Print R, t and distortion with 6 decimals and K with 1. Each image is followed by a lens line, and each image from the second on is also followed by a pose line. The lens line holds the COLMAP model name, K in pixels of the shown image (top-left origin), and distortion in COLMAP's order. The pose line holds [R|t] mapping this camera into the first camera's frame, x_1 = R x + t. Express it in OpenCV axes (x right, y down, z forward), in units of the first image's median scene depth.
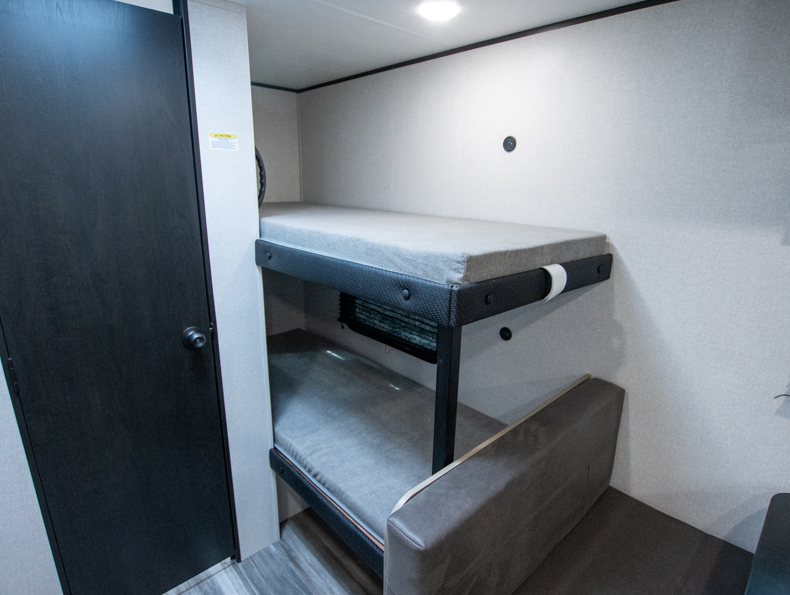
lens RADIAL K [[418.6, 0, 396.0], [0, 418.6, 301.0], [0, 0, 1]] dist [-0.029933, 0.001428]
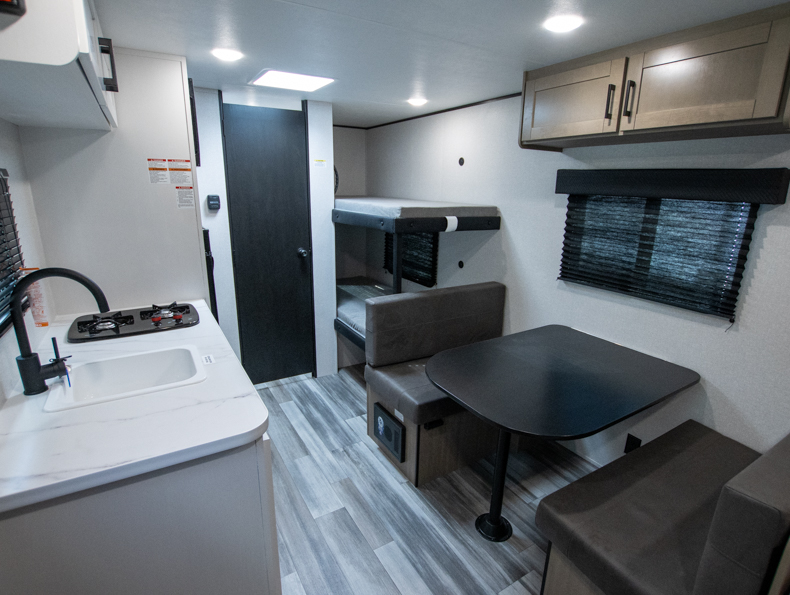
lens RADIAL K [[418.6, 0, 396.0], [0, 418.6, 301.0], [0, 0, 1]] dist [-0.029933, 0.001428]
pose [[0.976379, 0.051683, -0.209793, 0.437191], [-0.053915, 0.998533, -0.004932, 0.304025], [0.209230, 0.016126, 0.977733, -0.973596]]
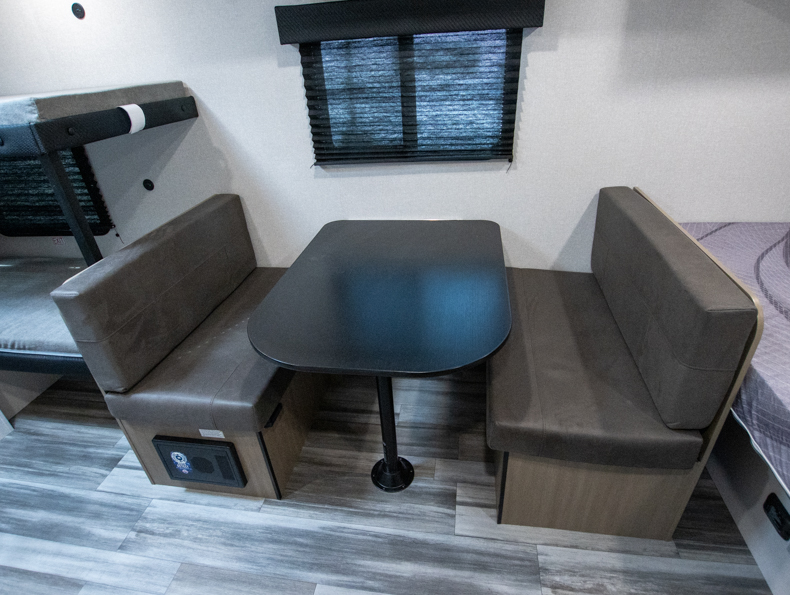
lens RADIAL K [[432.0, 0, 392.7], [0, 432.0, 301.5], [0, 0, 1]] dist [-0.031252, 0.001878]
pose [[0.791865, -0.367368, 0.487843, 0.111380], [0.246143, 0.923066, 0.295572, 0.230496], [-0.558895, -0.113974, 0.821369, -0.512439]]
